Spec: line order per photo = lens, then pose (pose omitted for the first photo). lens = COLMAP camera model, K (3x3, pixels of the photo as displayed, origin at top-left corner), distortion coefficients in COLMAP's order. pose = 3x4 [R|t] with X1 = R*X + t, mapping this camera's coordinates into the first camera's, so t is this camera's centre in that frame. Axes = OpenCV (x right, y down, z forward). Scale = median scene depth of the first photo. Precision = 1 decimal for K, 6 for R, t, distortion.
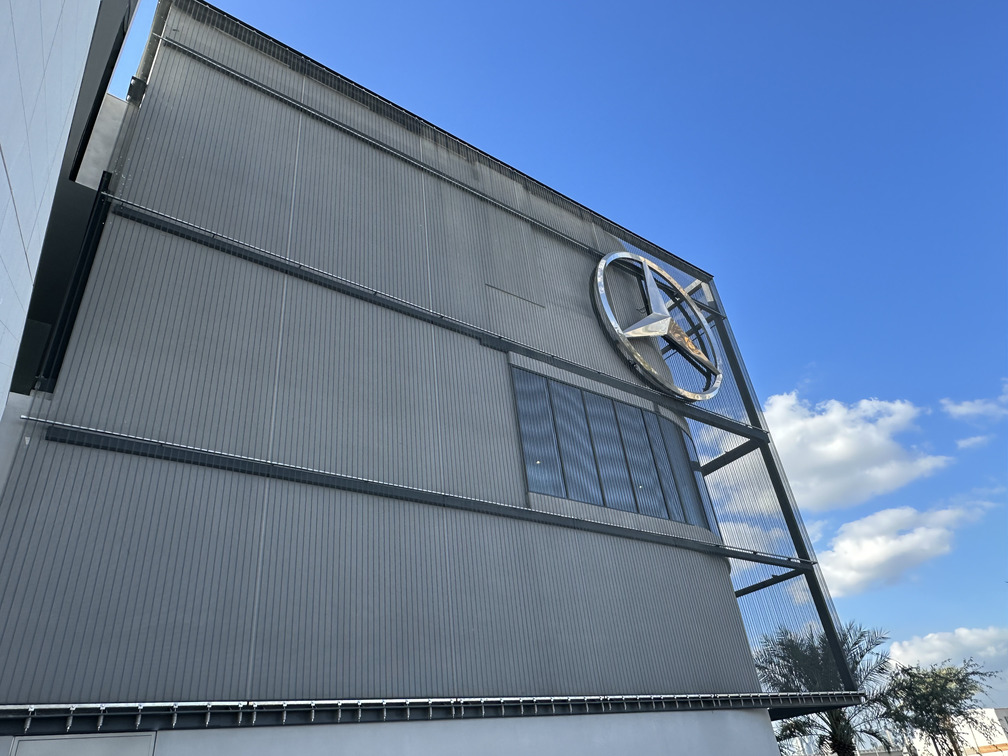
lens RADIAL K [[666.3, 0, 504.0], [0, 666.3, 378.0], [0, 0, 1]] dist [-0.000773, -0.000299]
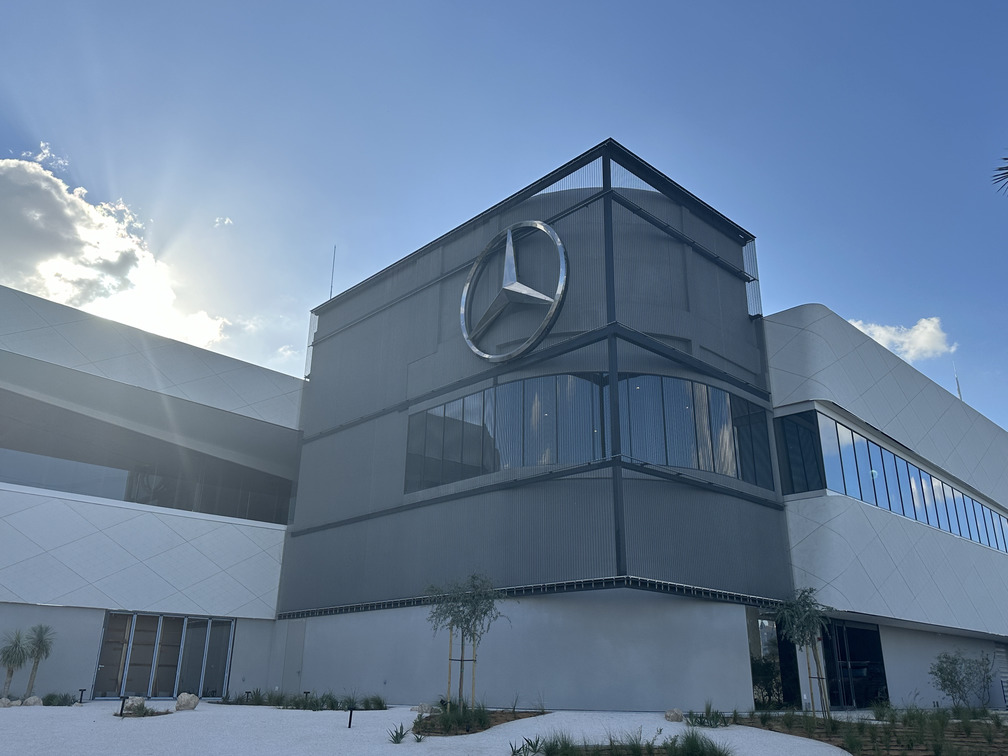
lens RADIAL K [[813.6, 0, 504.0], [0, 813.6, 378.0], [0, 0, 1]] dist [0.153941, -0.237289]
pose [[0.115473, -0.243052, -0.963116, 2.851686], [0.519107, 0.841425, -0.150103, 0.469722], [0.846873, -0.482628, 0.223332, 1.074430]]
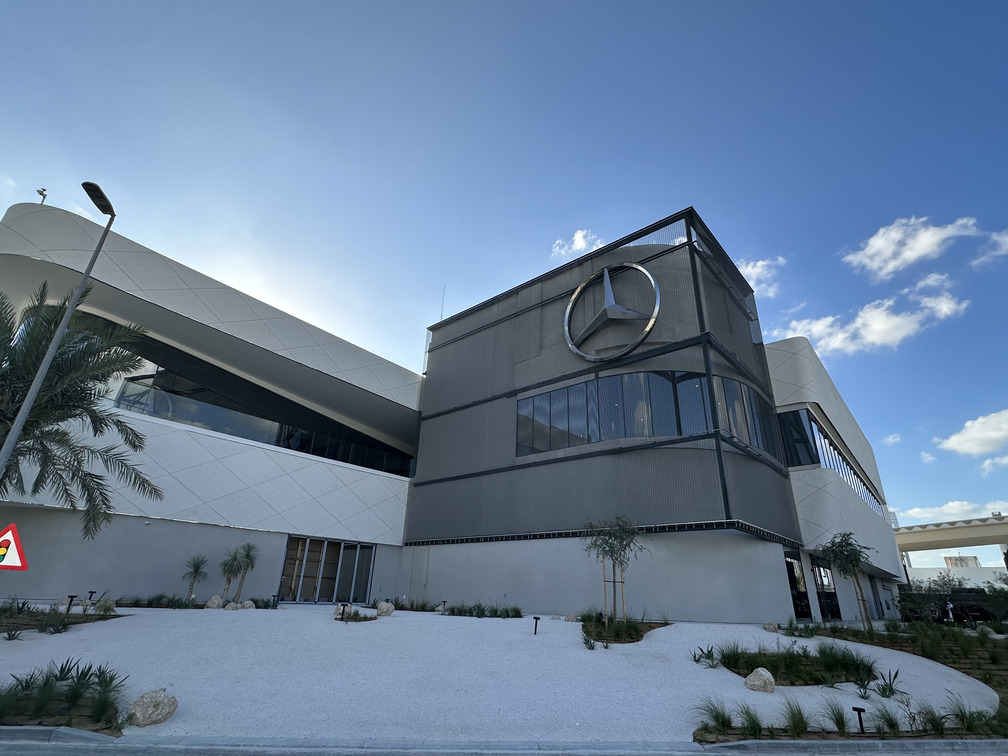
lens RADIAL K [[503.4, 0, 504.0], [0, 503.4, 378.0], [0, 0, 1]] dist [-0.000928, -0.000008]
pose [[0.203761, -0.282015, -0.937523, 2.302729], [0.486655, 0.860099, -0.152956, 0.220274], [0.849499, -0.425084, 0.312499, 0.594287]]
